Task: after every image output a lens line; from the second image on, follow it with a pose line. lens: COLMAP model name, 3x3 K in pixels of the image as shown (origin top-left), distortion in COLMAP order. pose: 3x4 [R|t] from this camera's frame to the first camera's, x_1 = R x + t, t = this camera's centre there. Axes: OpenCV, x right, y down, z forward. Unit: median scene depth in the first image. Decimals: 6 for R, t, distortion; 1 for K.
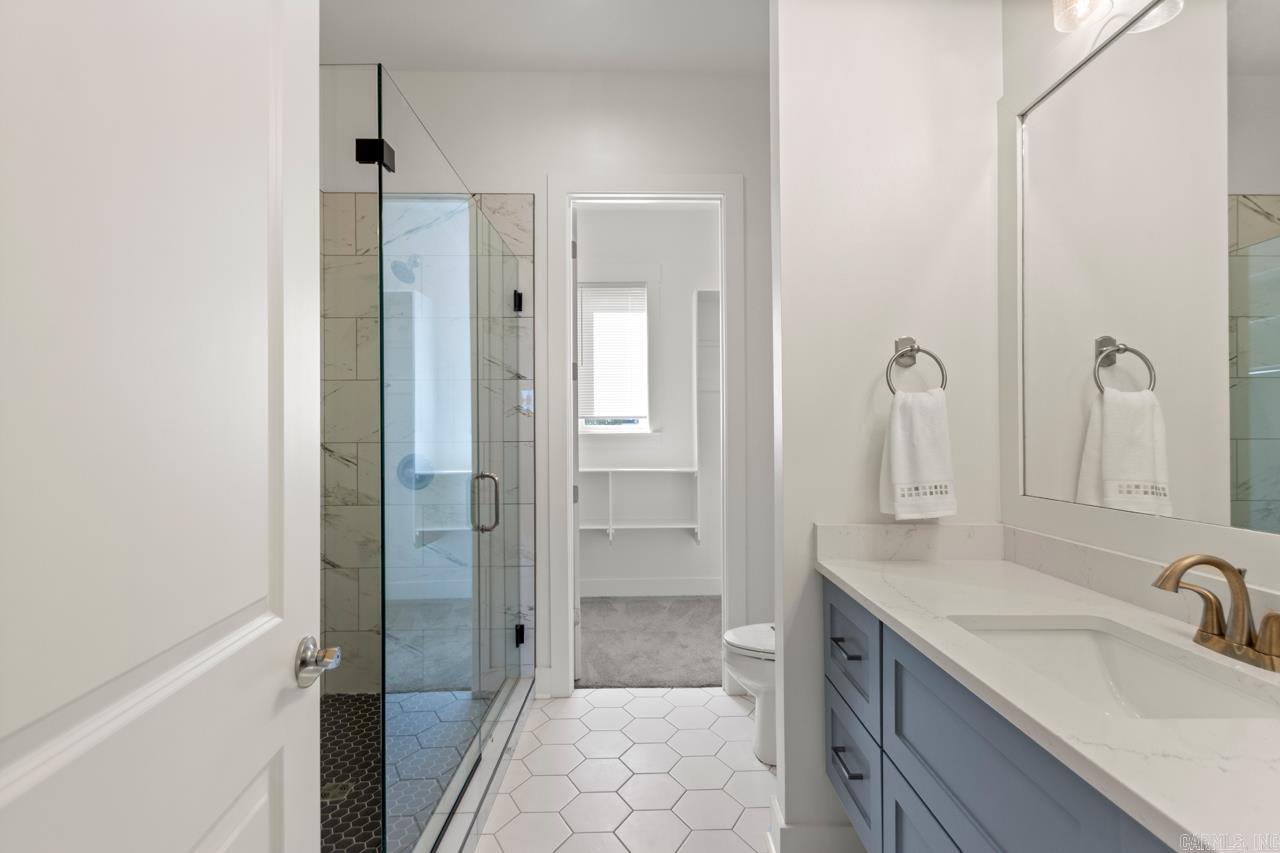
lens RADIAL K [[601.9, 0, 645.7], [0, 601.9, 433.9], [0, 0, 1]] dist [0.011193, -0.008458]
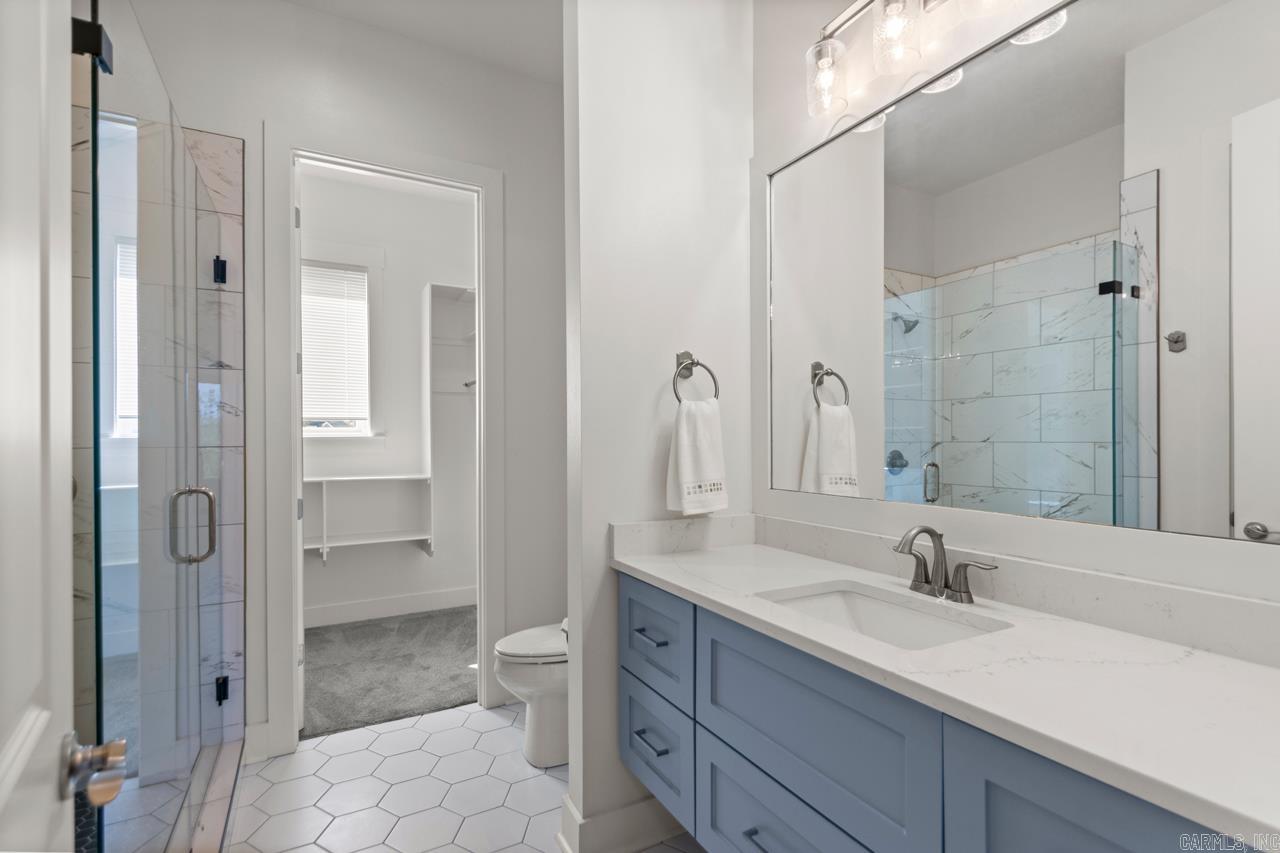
lens RADIAL K [[601.9, 0, 656.6], [0, 601.9, 438.6], [0, 0, 1]] dist [0.011193, -0.008458]
pose [[0.877844, 0.001520, 0.478944, -0.113574], [-0.001968, 0.999998, 0.000433, 0.000387], [-0.478943, -0.001322, 0.877845, 0.032156]]
